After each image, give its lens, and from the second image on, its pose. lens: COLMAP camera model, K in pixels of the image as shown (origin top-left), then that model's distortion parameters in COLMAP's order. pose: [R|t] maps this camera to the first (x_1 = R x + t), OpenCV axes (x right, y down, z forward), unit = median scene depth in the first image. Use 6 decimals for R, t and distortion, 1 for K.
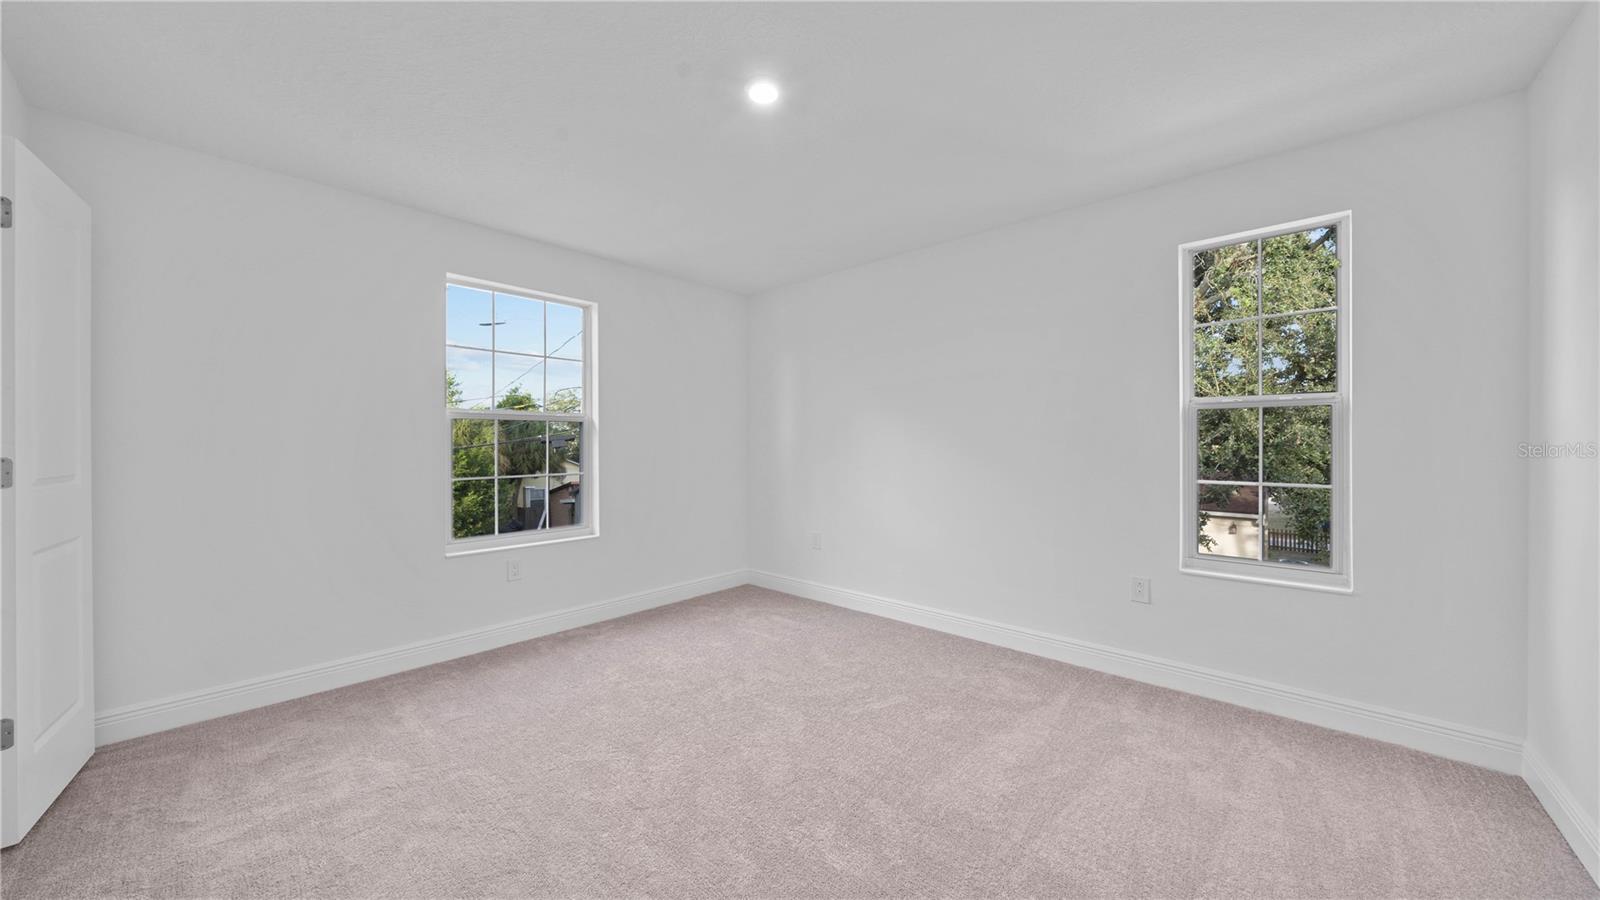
lens RADIAL K [[549.7, 0, 797.7], [0, 549.7, 448.7], [0, 0, 1]] dist [-0.004366, -0.000196]
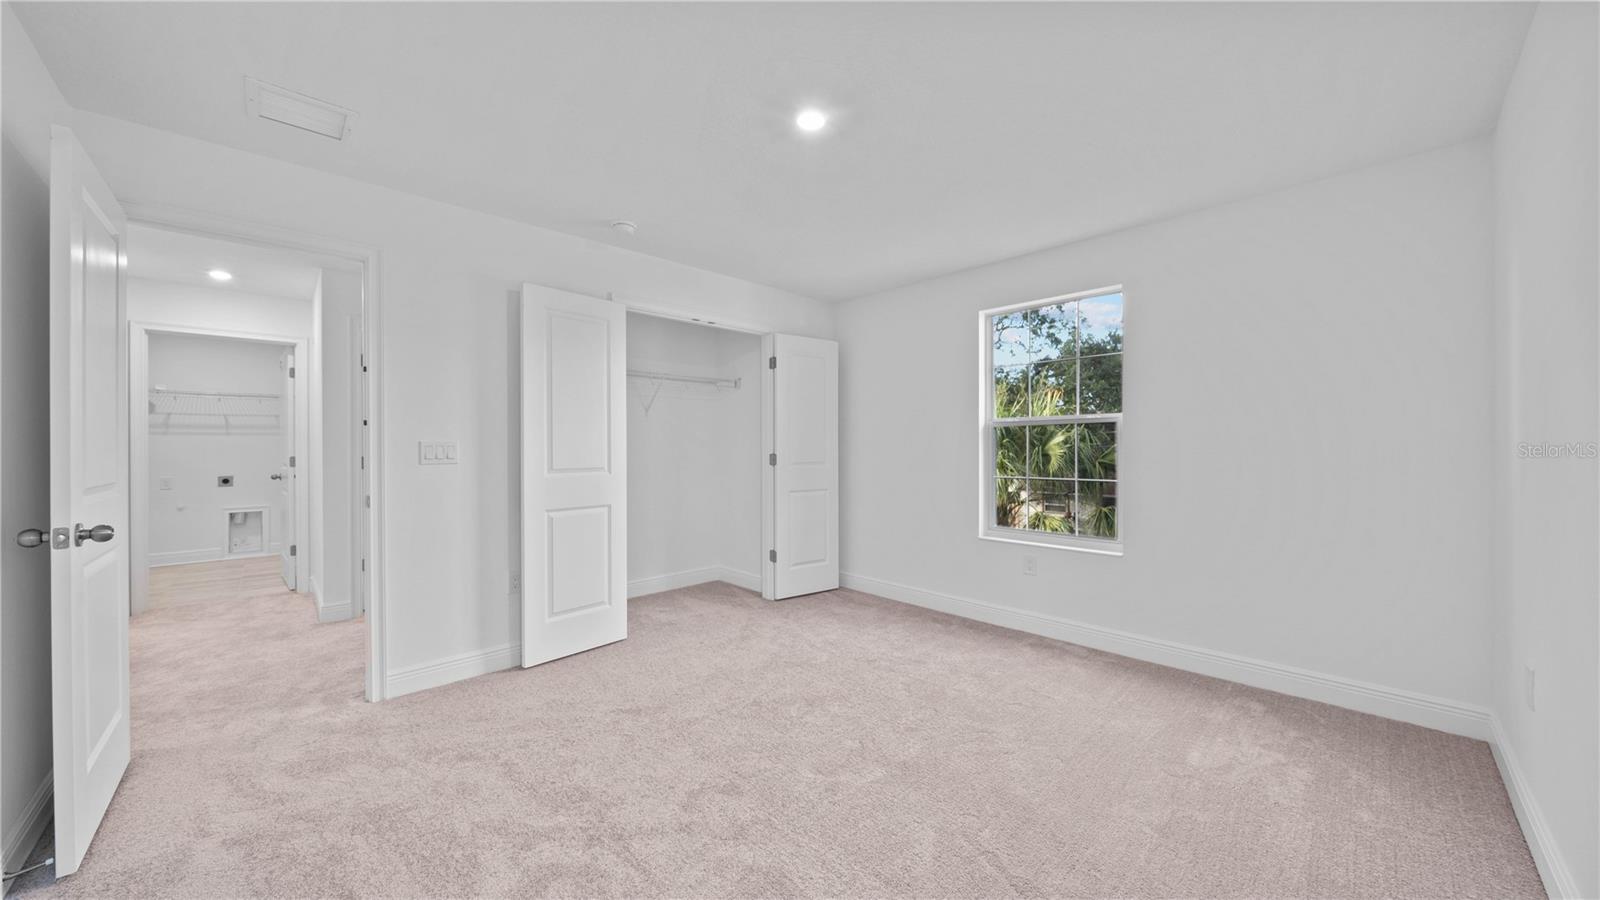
lens RADIAL K [[549.7, 0, 797.7], [0, 549.7, 448.7], [0, 0, 1]] dist [-0.004366, -0.000196]
pose [[-0.077348, -0.002151, -0.997002, 0.606230], [-0.002937, 0.999994, -0.001930, -0.003048], [0.997000, 0.002779, -0.077354, 0.641675]]
